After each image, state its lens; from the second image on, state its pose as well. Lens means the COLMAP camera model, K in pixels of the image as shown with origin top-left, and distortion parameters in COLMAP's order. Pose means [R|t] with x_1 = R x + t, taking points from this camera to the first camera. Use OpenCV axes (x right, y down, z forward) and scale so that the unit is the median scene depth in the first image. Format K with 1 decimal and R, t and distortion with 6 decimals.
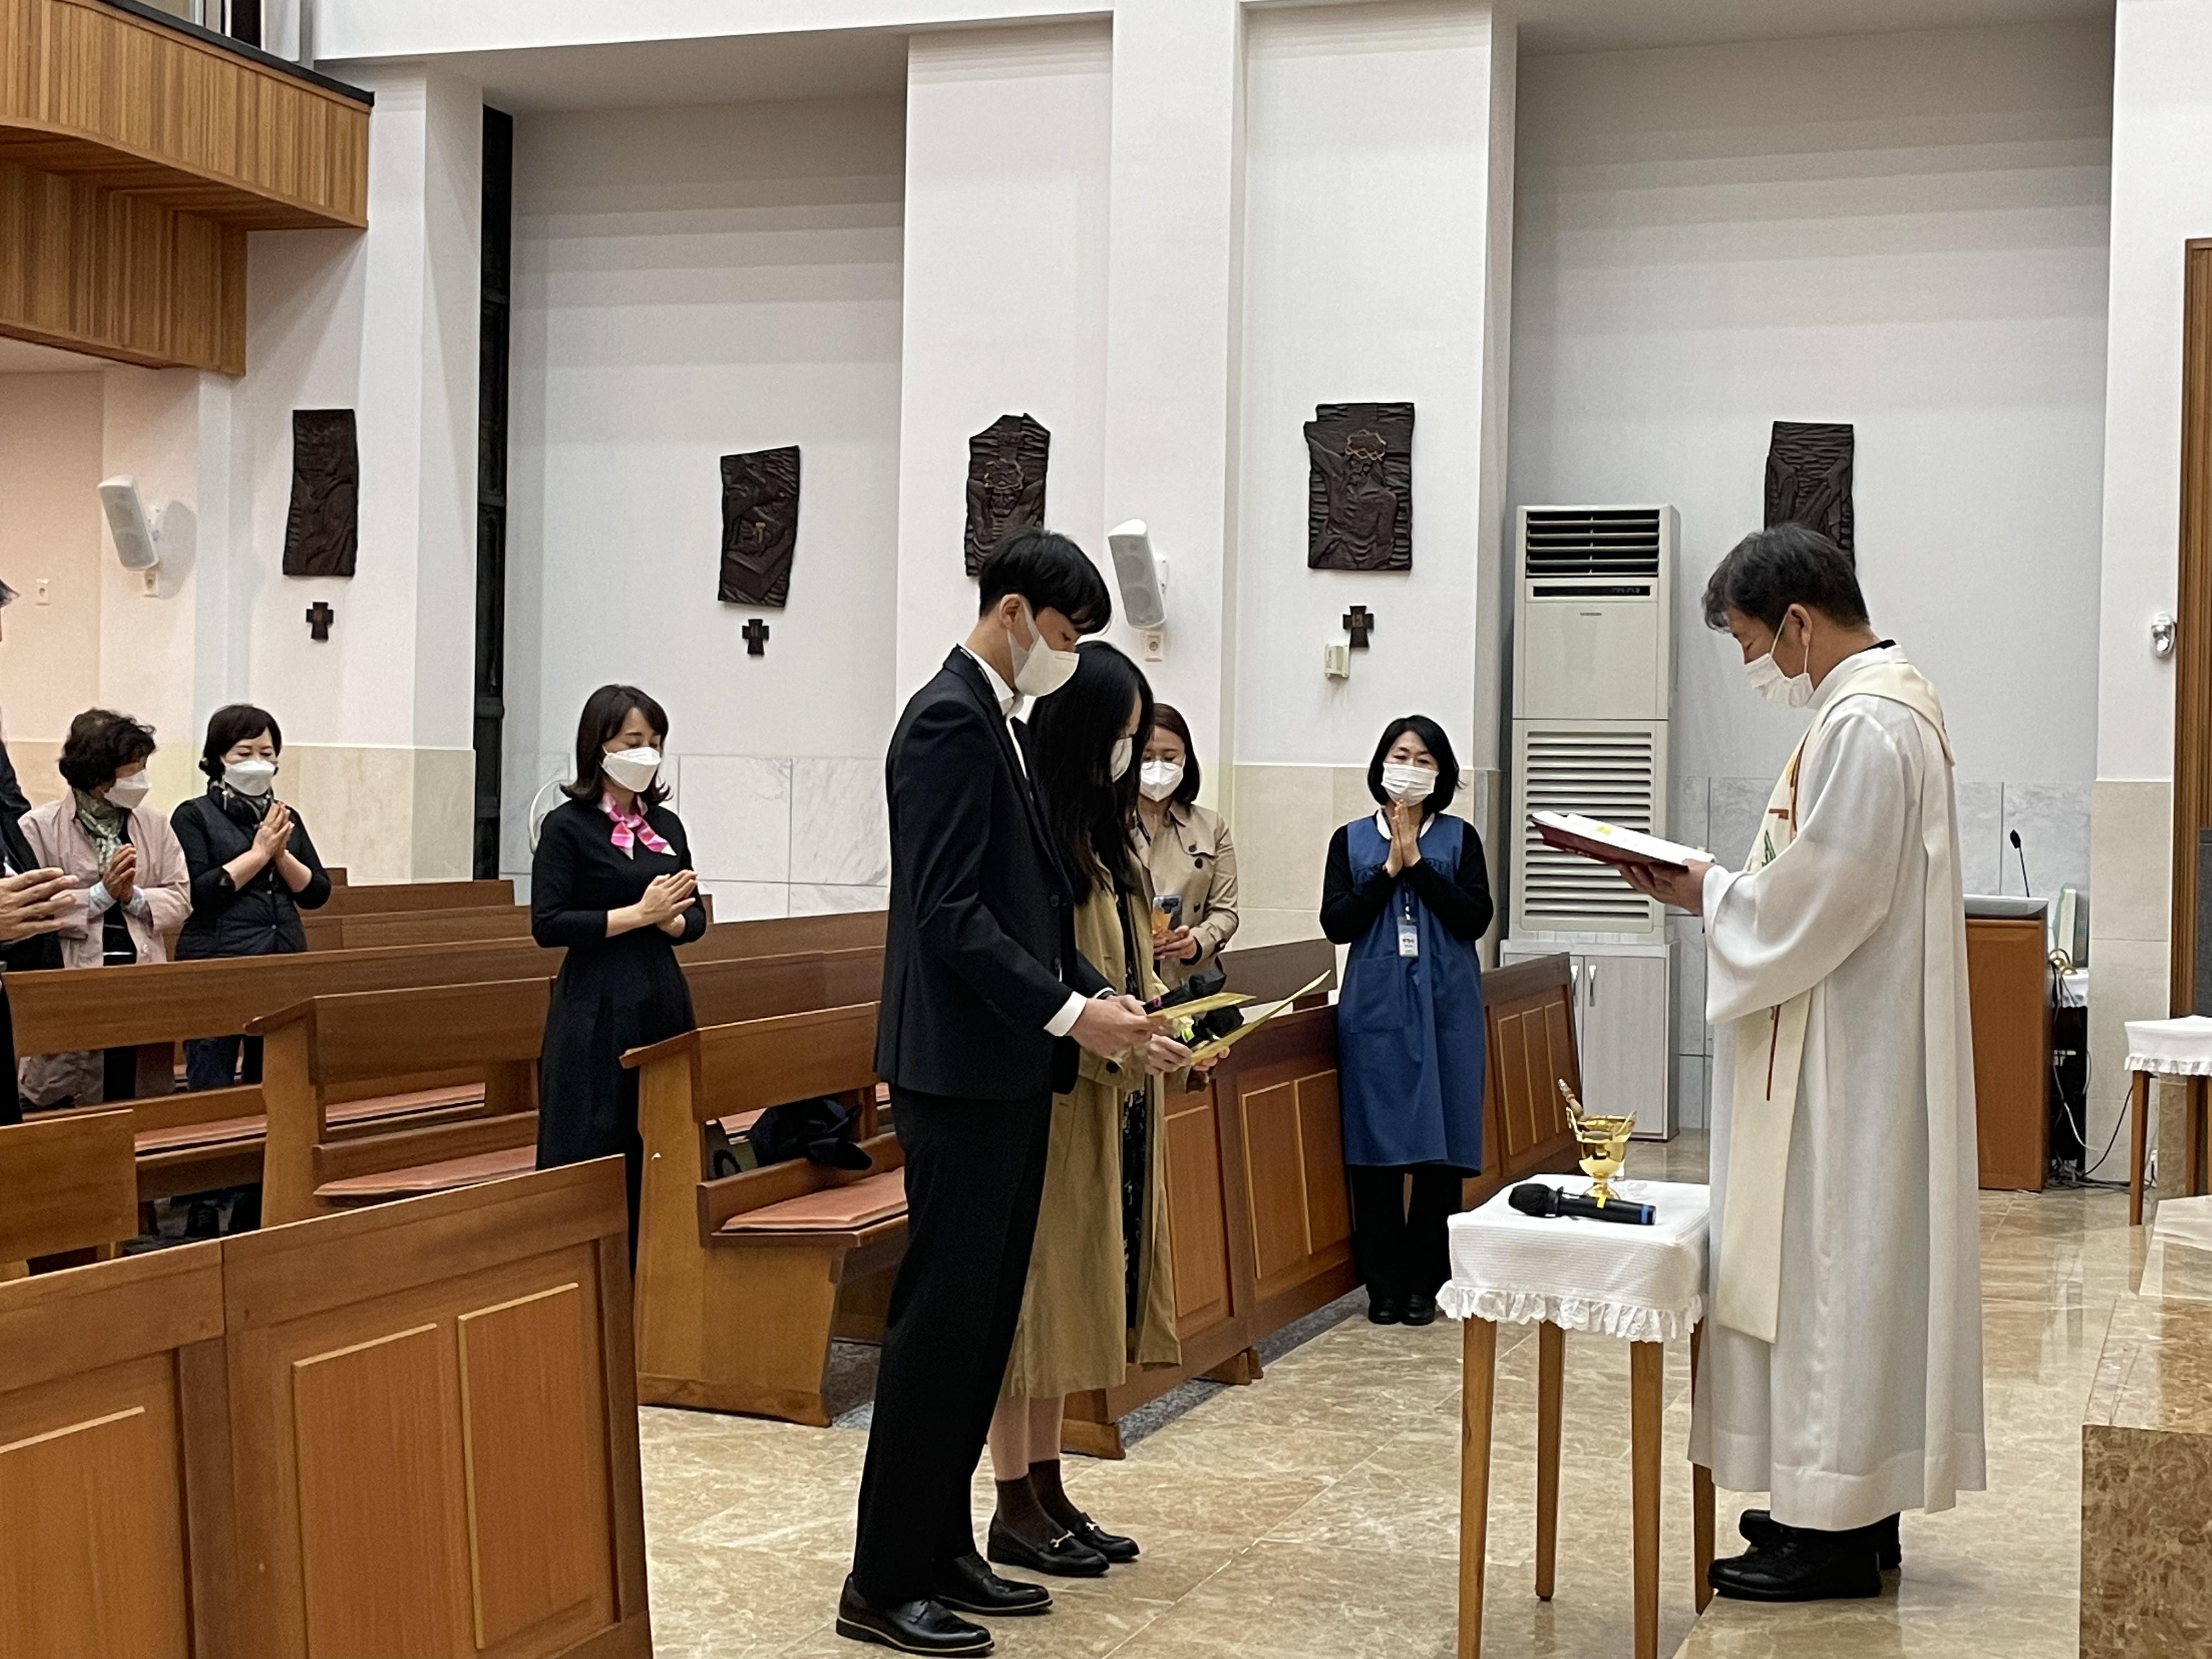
lens RADIAL K [[3069.2, 0, 1126.4], [0, 3069.2, 815.7], [0, 0, 1]] dist [0.069113, -0.048088]
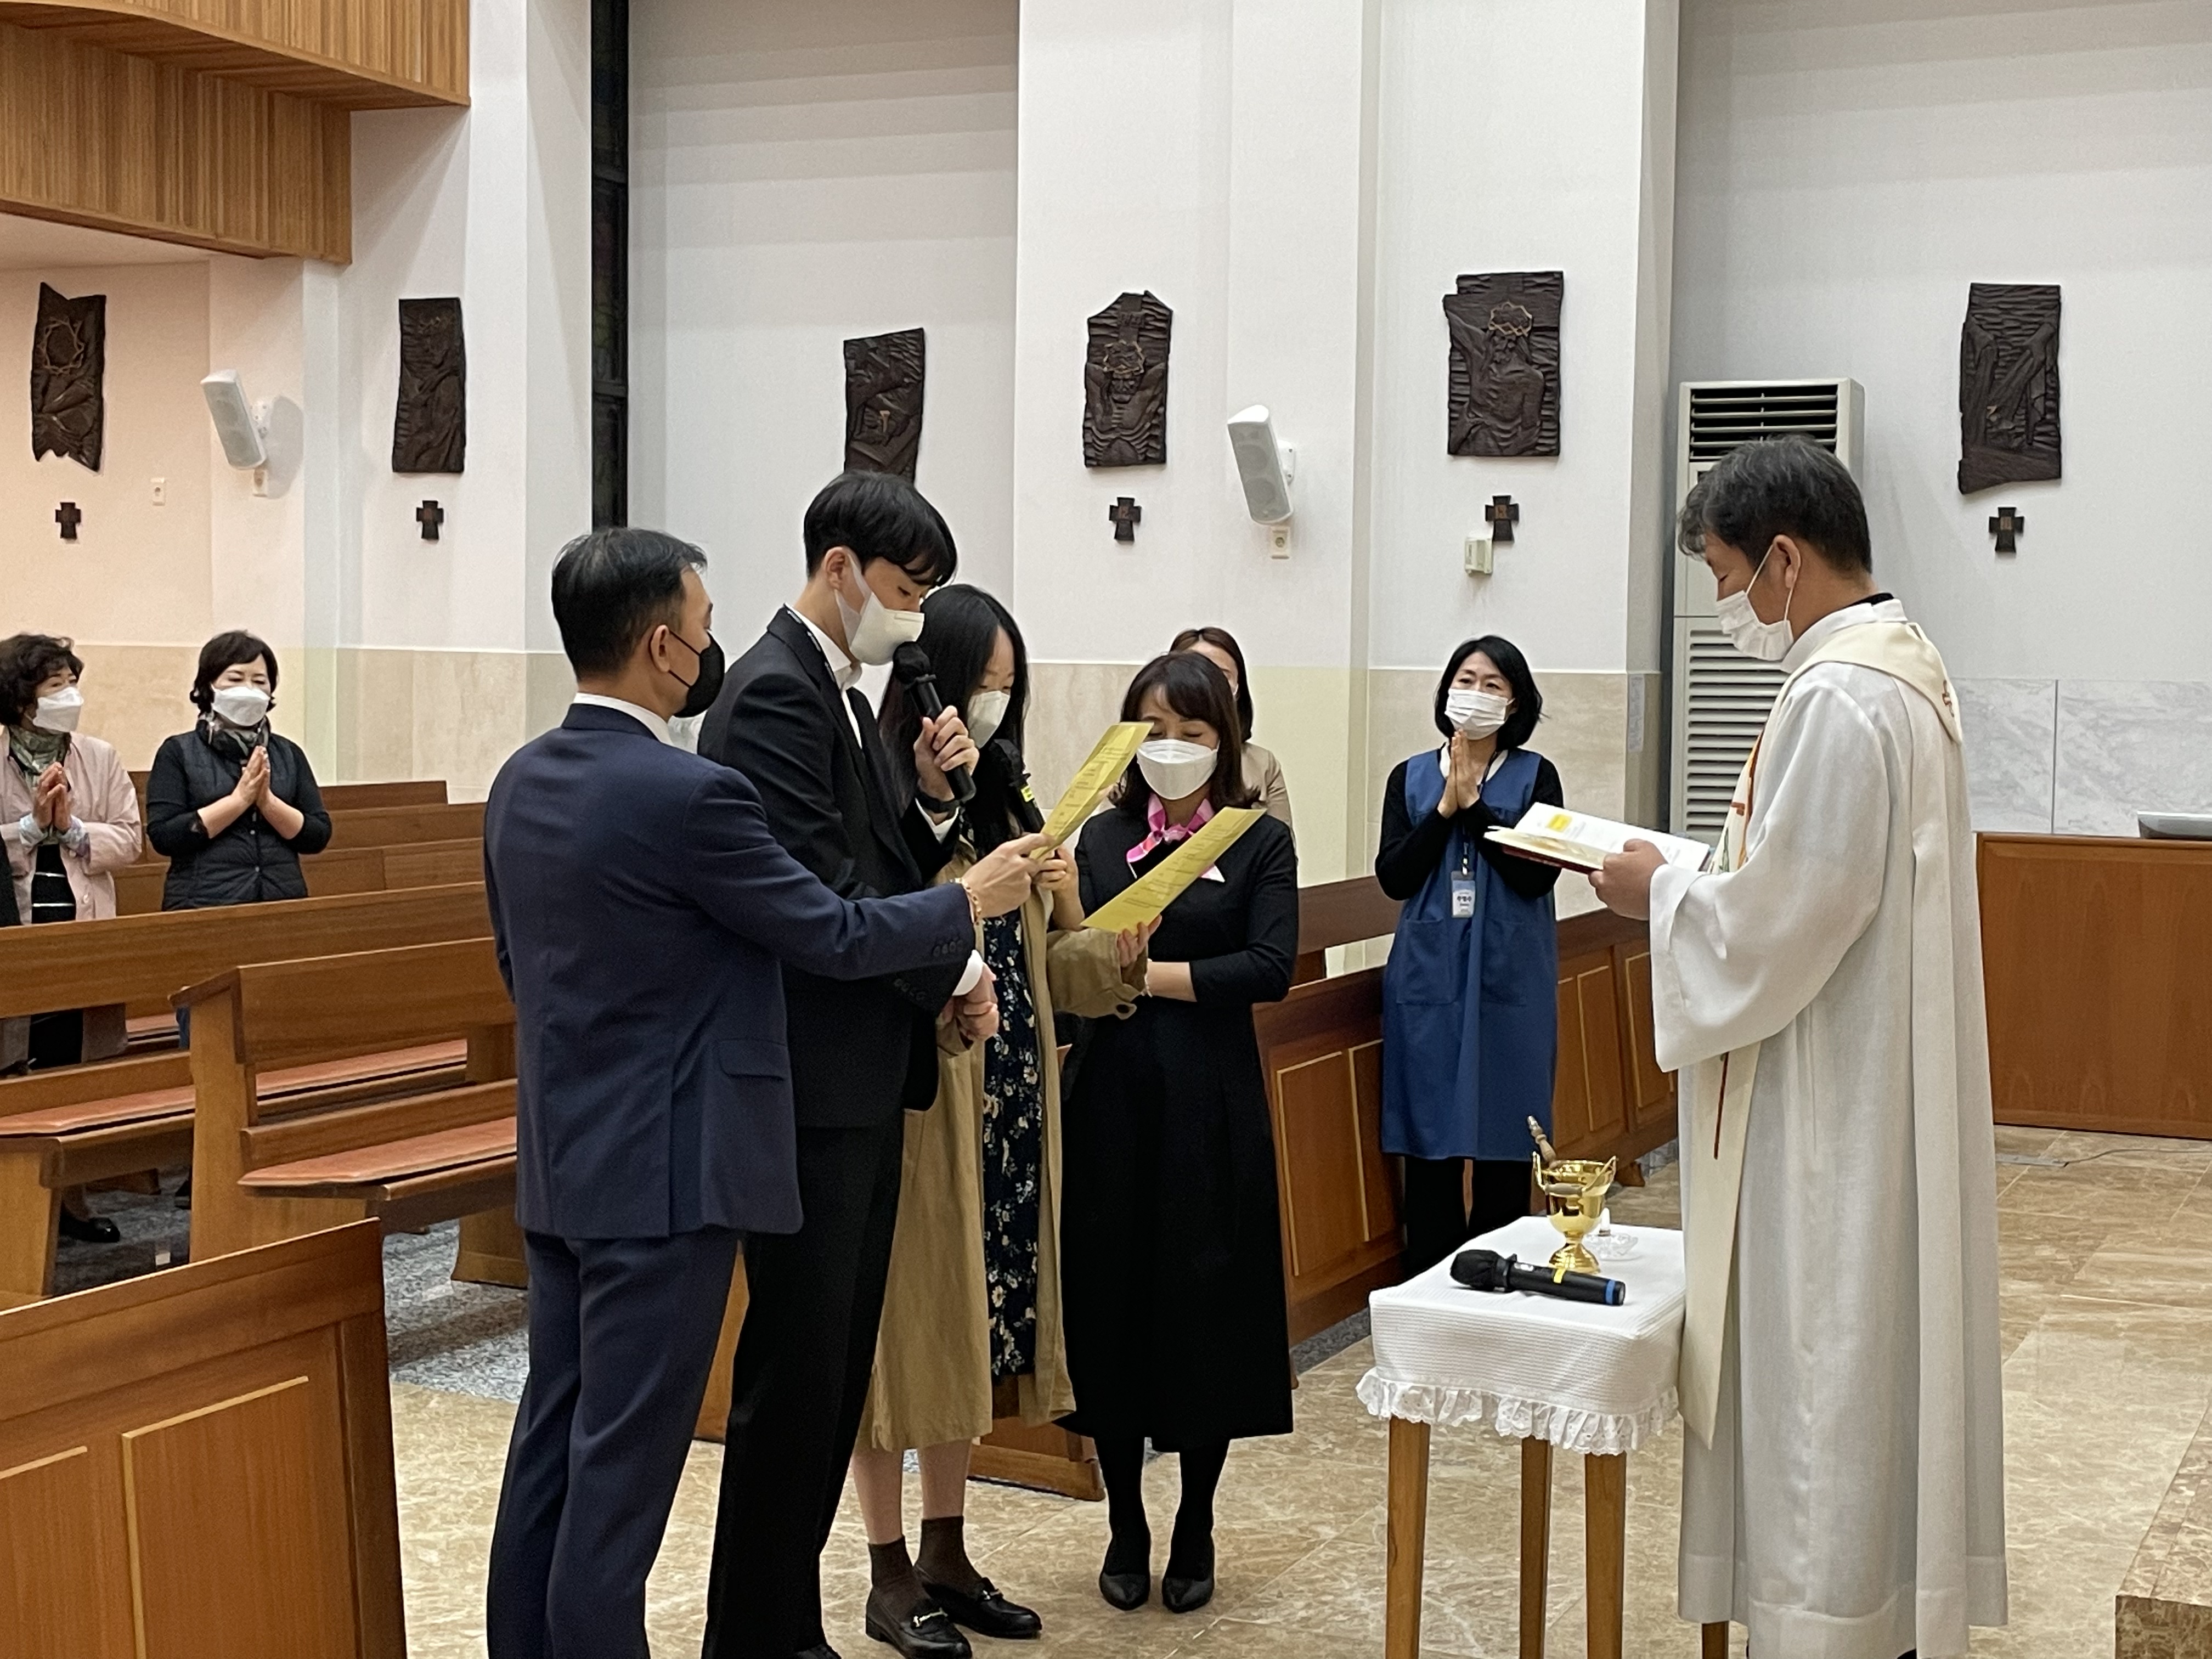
lens RADIAL K [[3077.0, 0, 1106.0], [0, 3077.0, 829.5], [0, 0, 1]] dist [0.070683, -0.083193]
pose [[0.995693, -0.001638, -0.092699, 0.041853], [0.006118, 0.998826, 0.048063, -0.013244], [0.092511, -0.048423, 0.994534, 0.064406]]
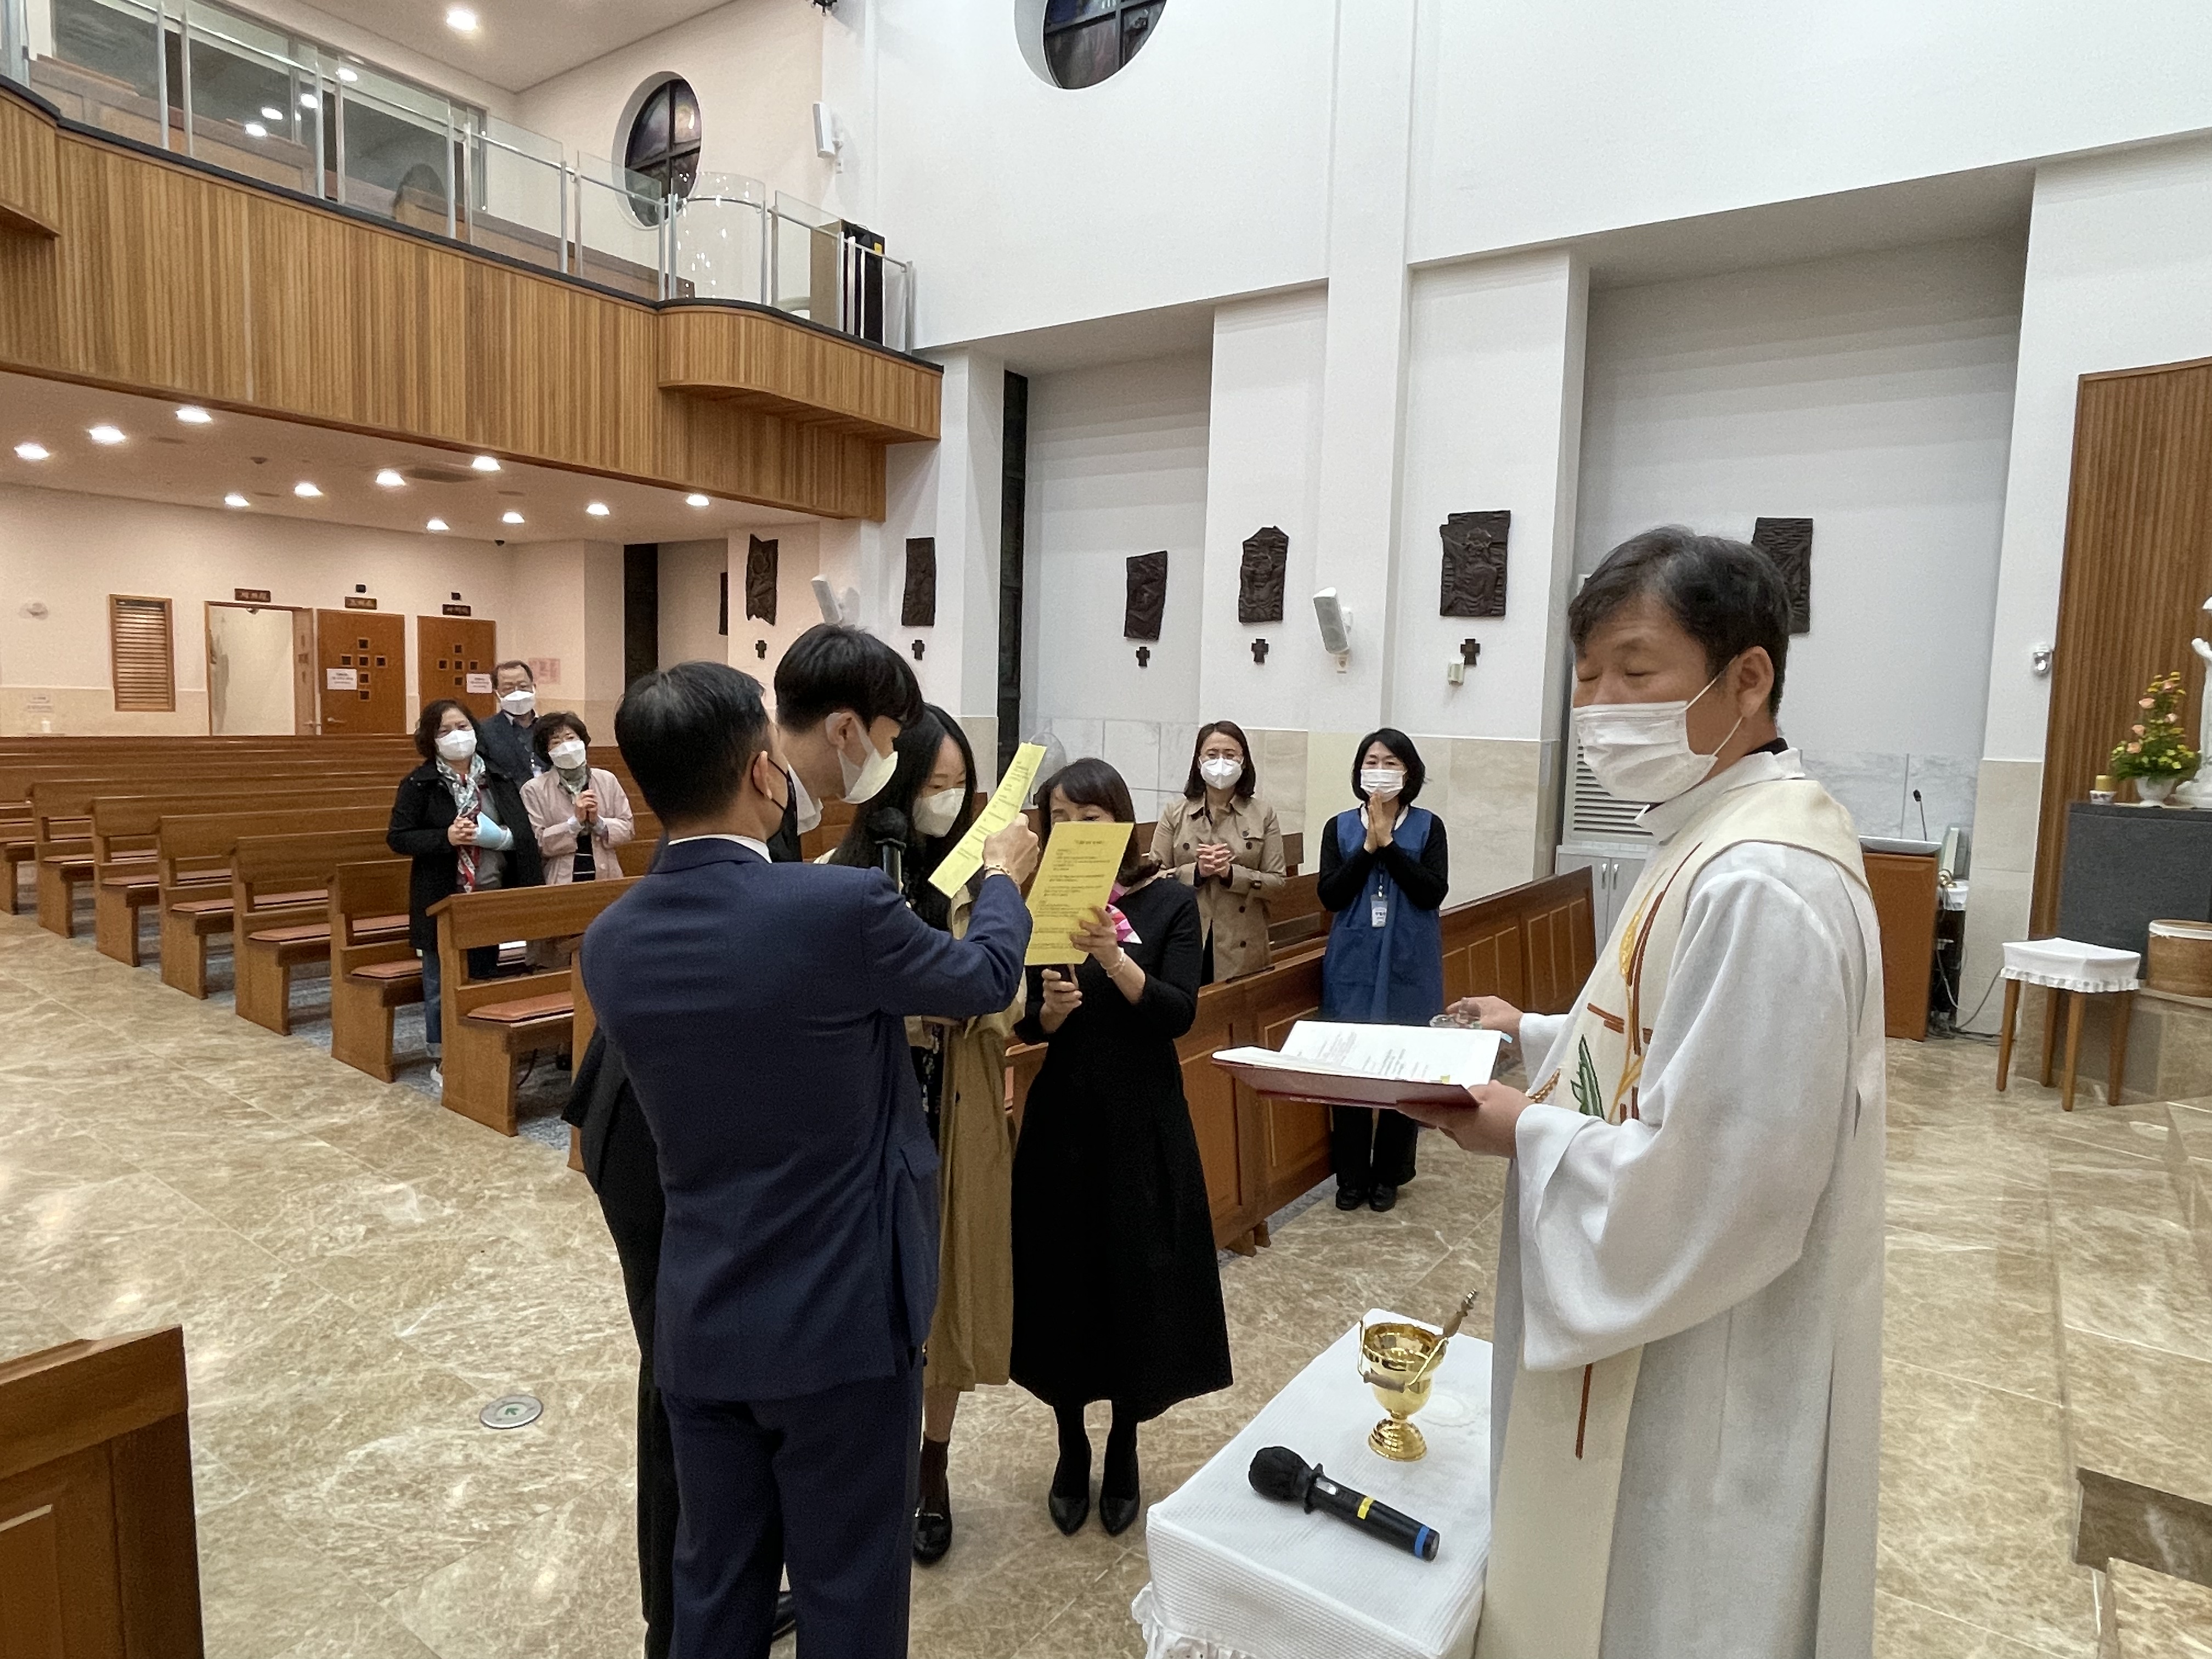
lens RADIAL K [[1311.0, 0, 1077.7], [0, 1311.0, 830.5], [0, 0, 1]] dist [-0.008096, 0.000189]
pose [[0.962662, 0.032238, -0.268780, 0.063484], [-0.009944, 0.996425, 0.083898, -0.022769], [0.270524, -0.078093, 0.959541, 0.264541]]
